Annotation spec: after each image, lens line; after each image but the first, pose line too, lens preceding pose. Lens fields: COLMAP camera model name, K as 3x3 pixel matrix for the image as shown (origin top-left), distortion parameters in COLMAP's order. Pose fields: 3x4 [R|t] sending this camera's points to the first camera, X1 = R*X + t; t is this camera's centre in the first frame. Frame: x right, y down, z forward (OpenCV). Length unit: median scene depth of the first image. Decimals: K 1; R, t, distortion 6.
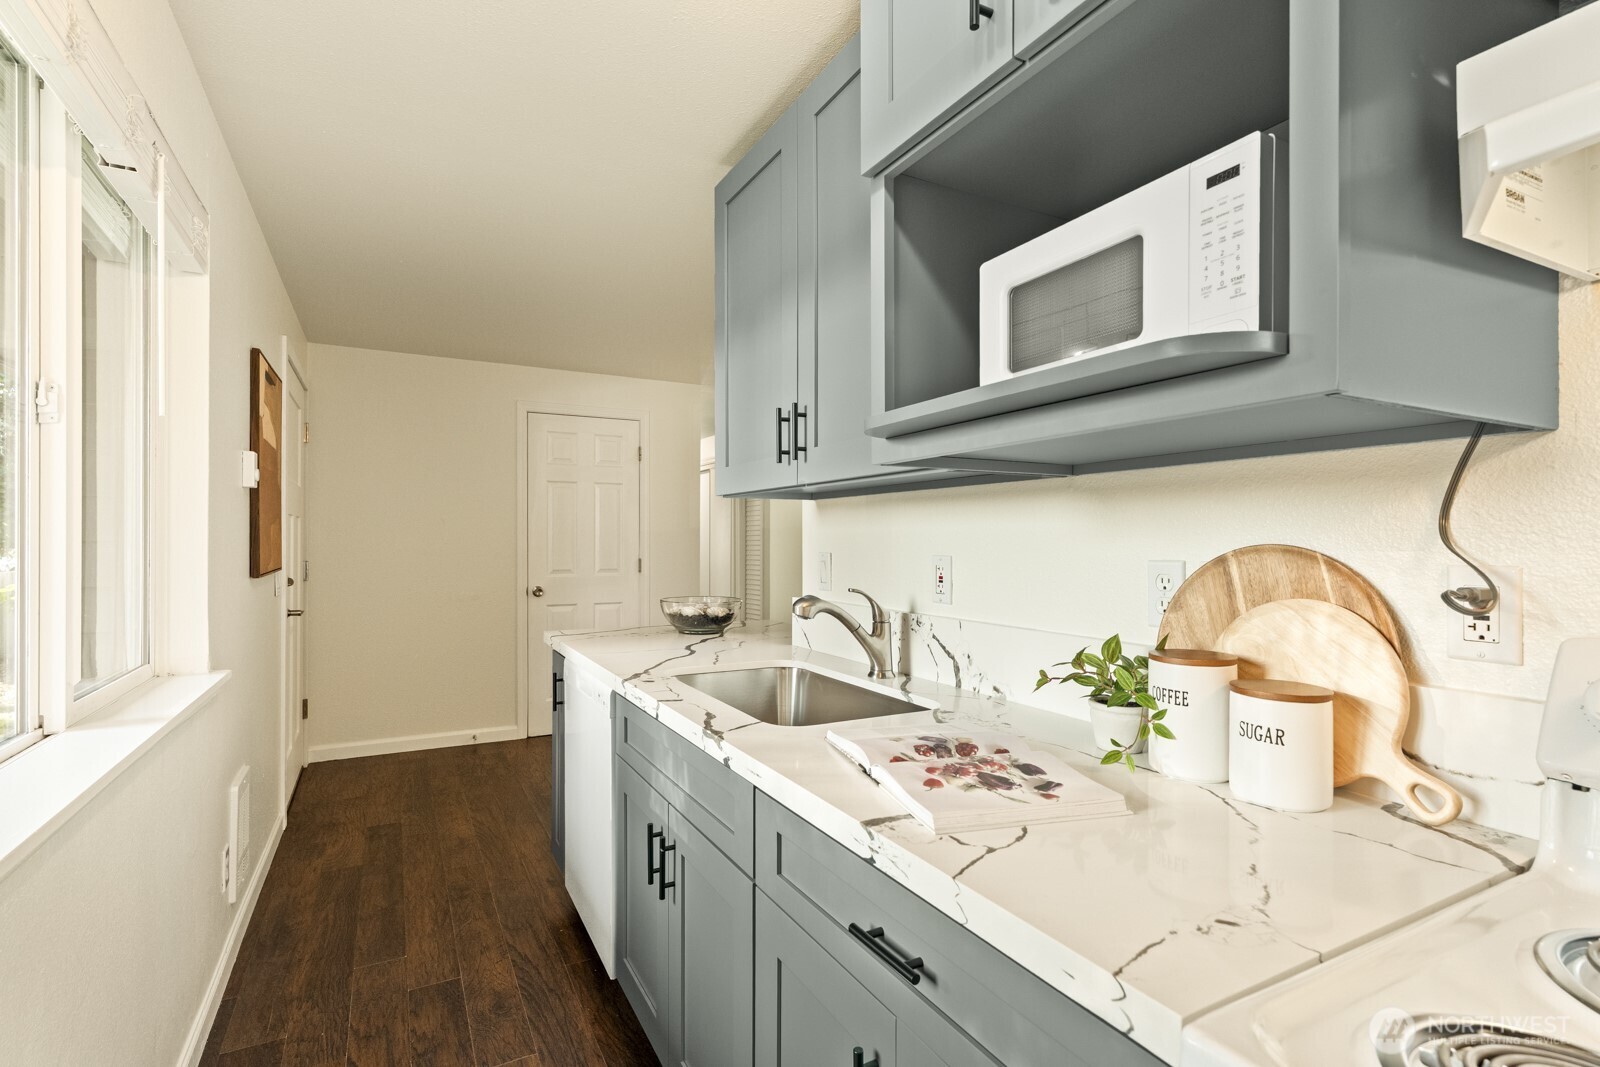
lens RADIAL K [[746.5, 0, 798.6], [0, 746.5, 538.1], [0, 0, 1]] dist [0.001327, 0.001225]
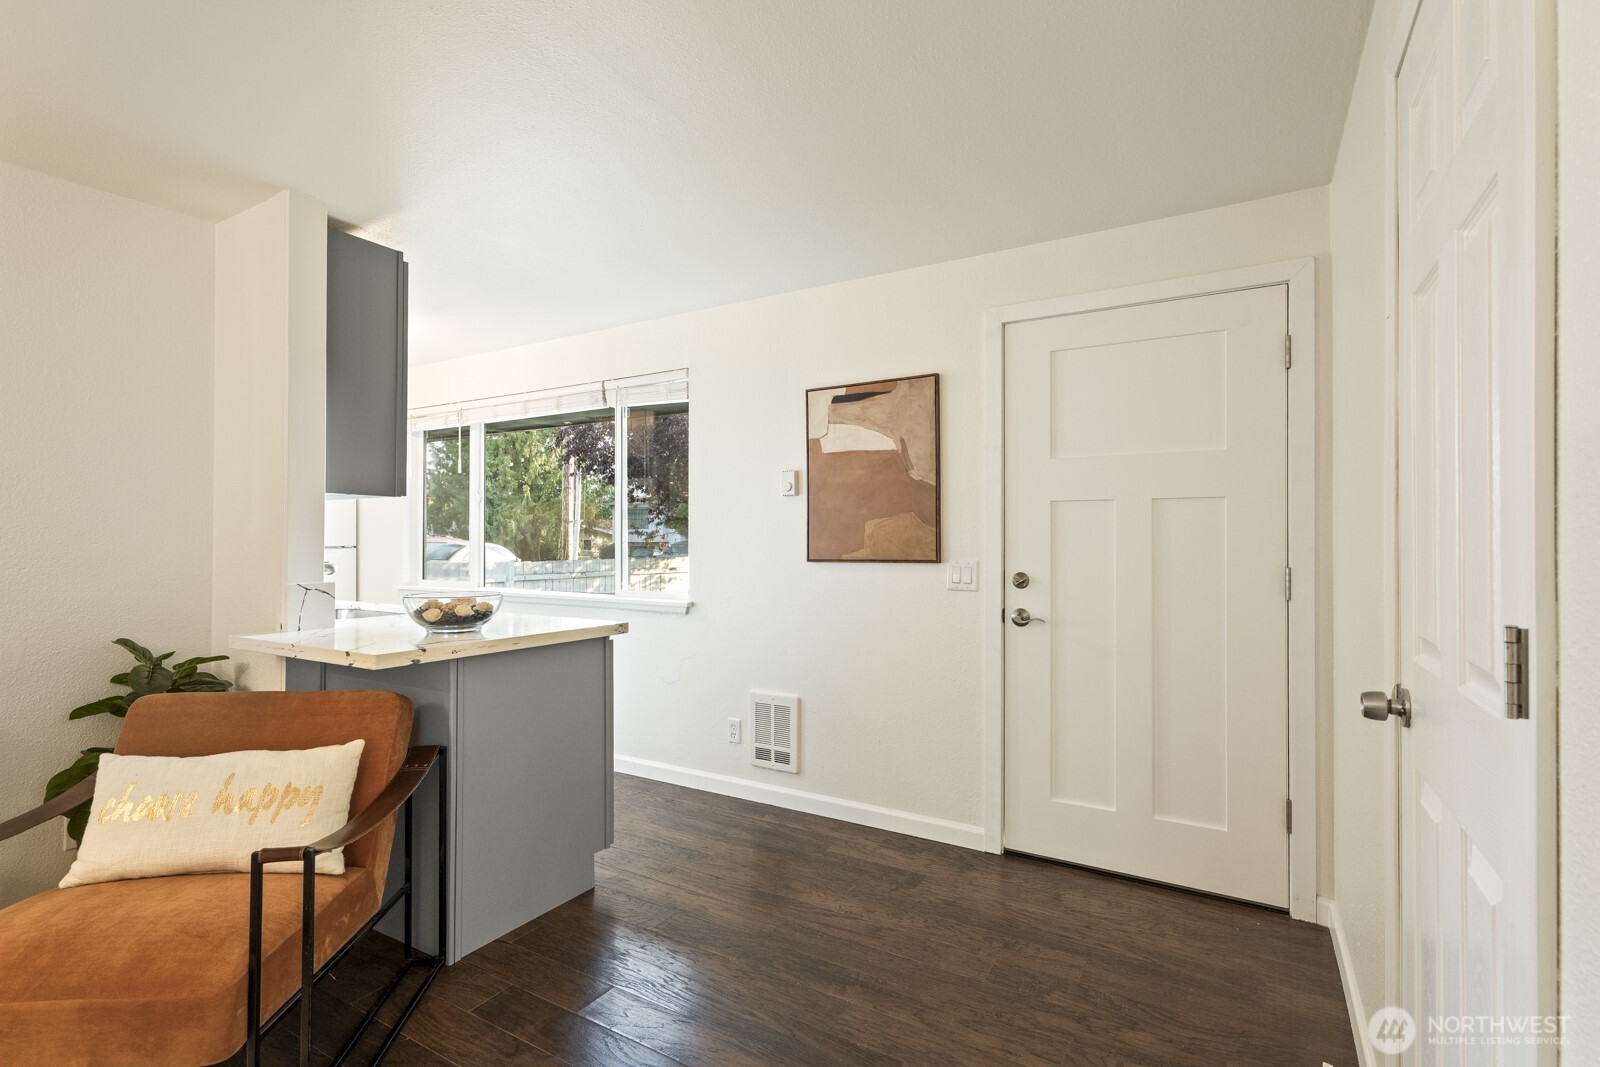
lens RADIAL K [[746.5, 0, 798.6], [0, 746.5, 538.1], [0, 0, 1]] dist [0.001327, 0.001225]
pose [[-0.860854, -0.009016, -0.508772, -0.021680], [-0.003980, 0.999932, -0.010987, 0.016460], [0.508836, -0.007433, -0.860831, 1.379523]]
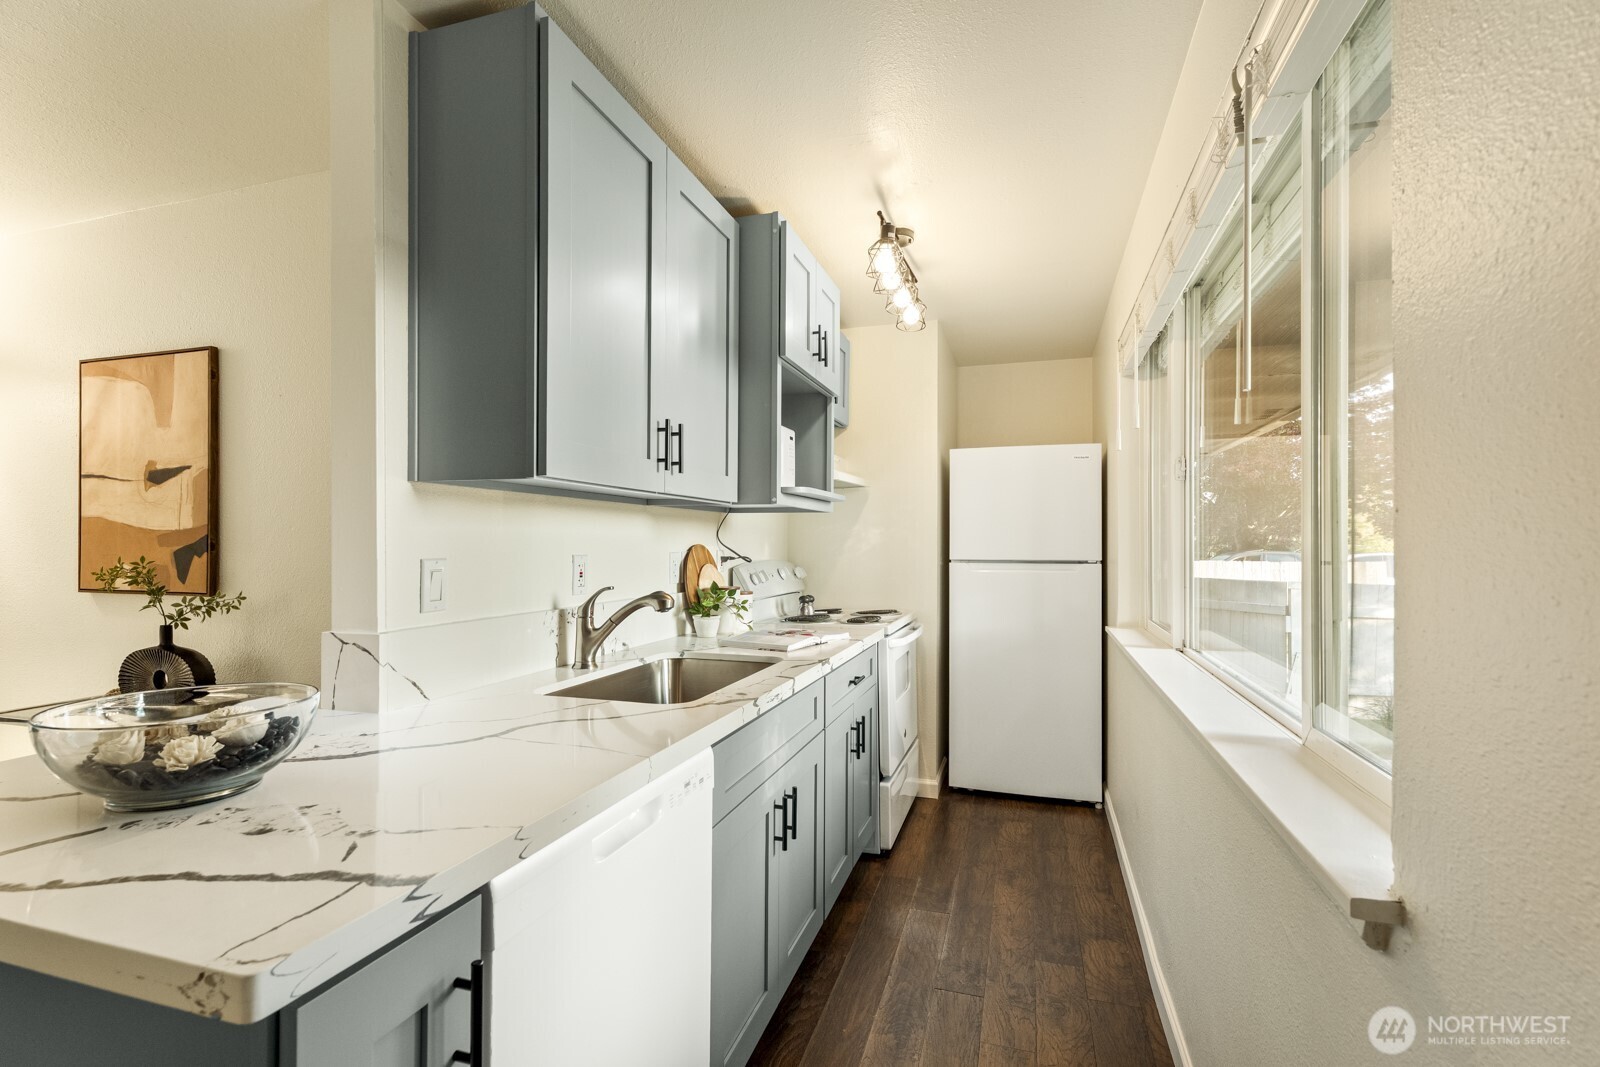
lens RADIAL K [[741.2, 0, 800.0], [0, 741.2, 550.0], [0, 0, 1]] dist [-0.000907, 0.000171]
pose [[-0.696090, -0.011460, 0.717863, -0.417122], [-0.008053, 0.999934, 0.008155, 0.001453], [-0.717910, -0.000105, -0.696136, 0.722367]]
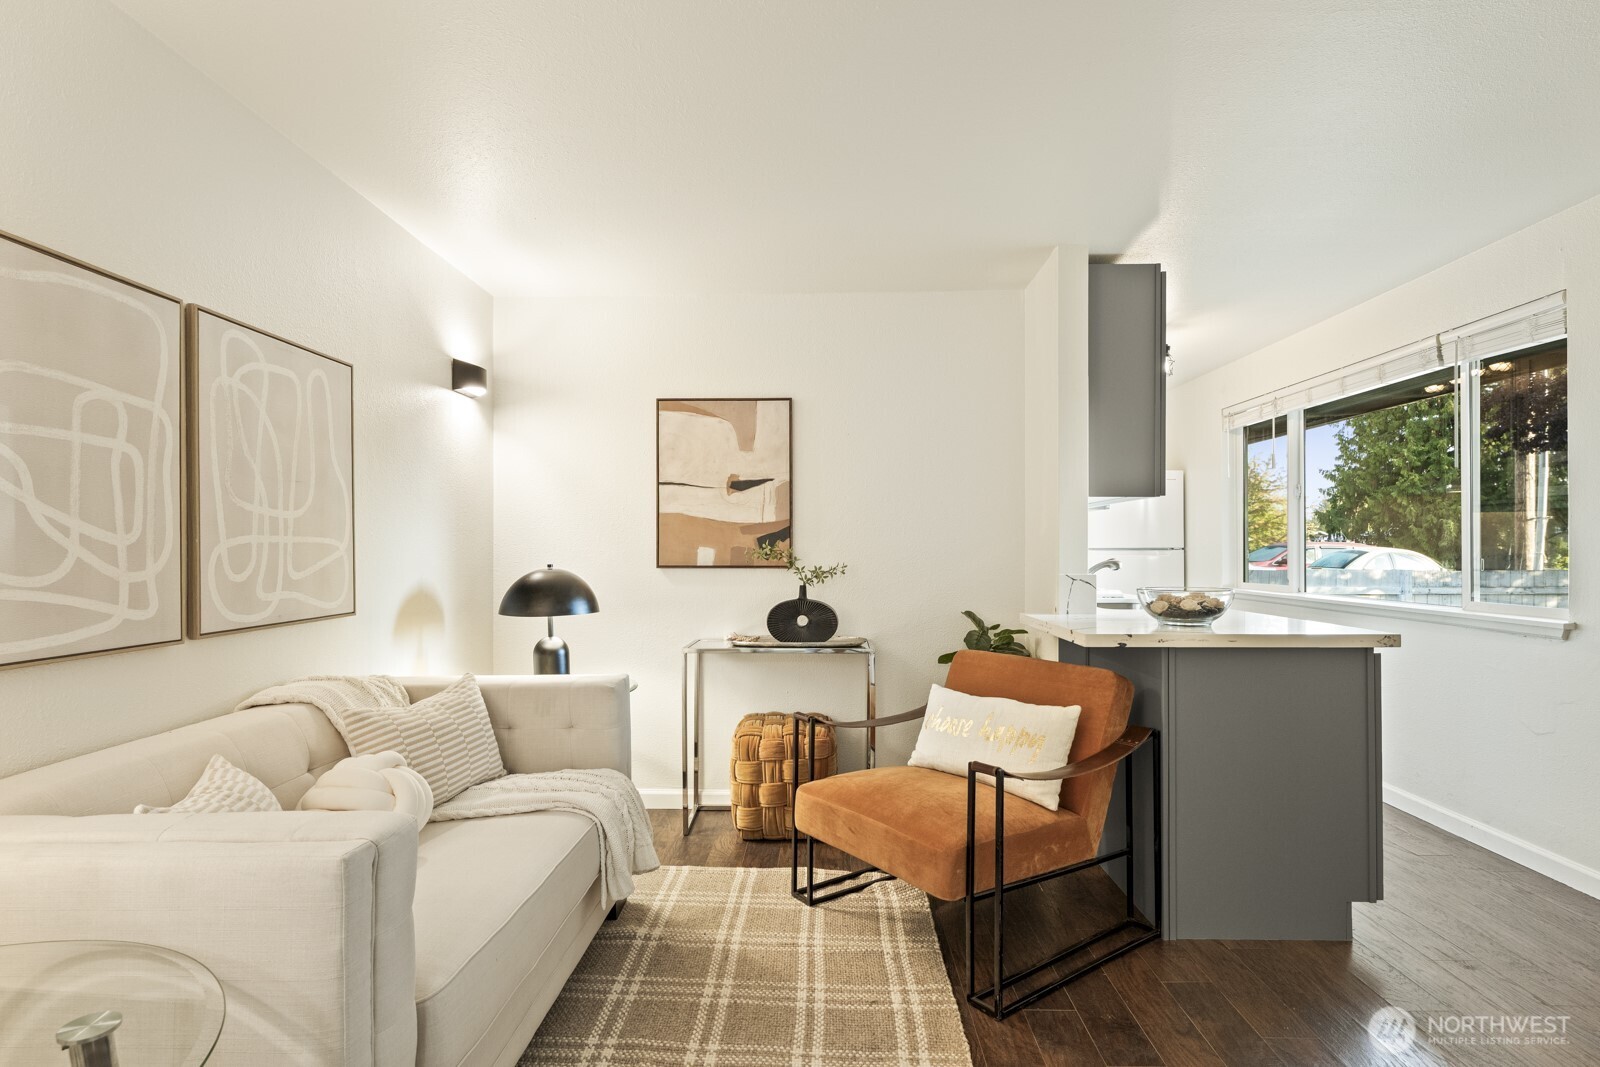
lens RADIAL K [[799.3, 0, 810.7], [0, 799.3, 548.7], [0, 0, 1]] dist [0.002802, 0.000284]
pose [[-0.869739, -0.002400, 0.493505, -0.150069], [-0.003925, 0.999990, -0.002055, 0.026154], [-0.493495, -0.003725, -0.869740, 1.445894]]
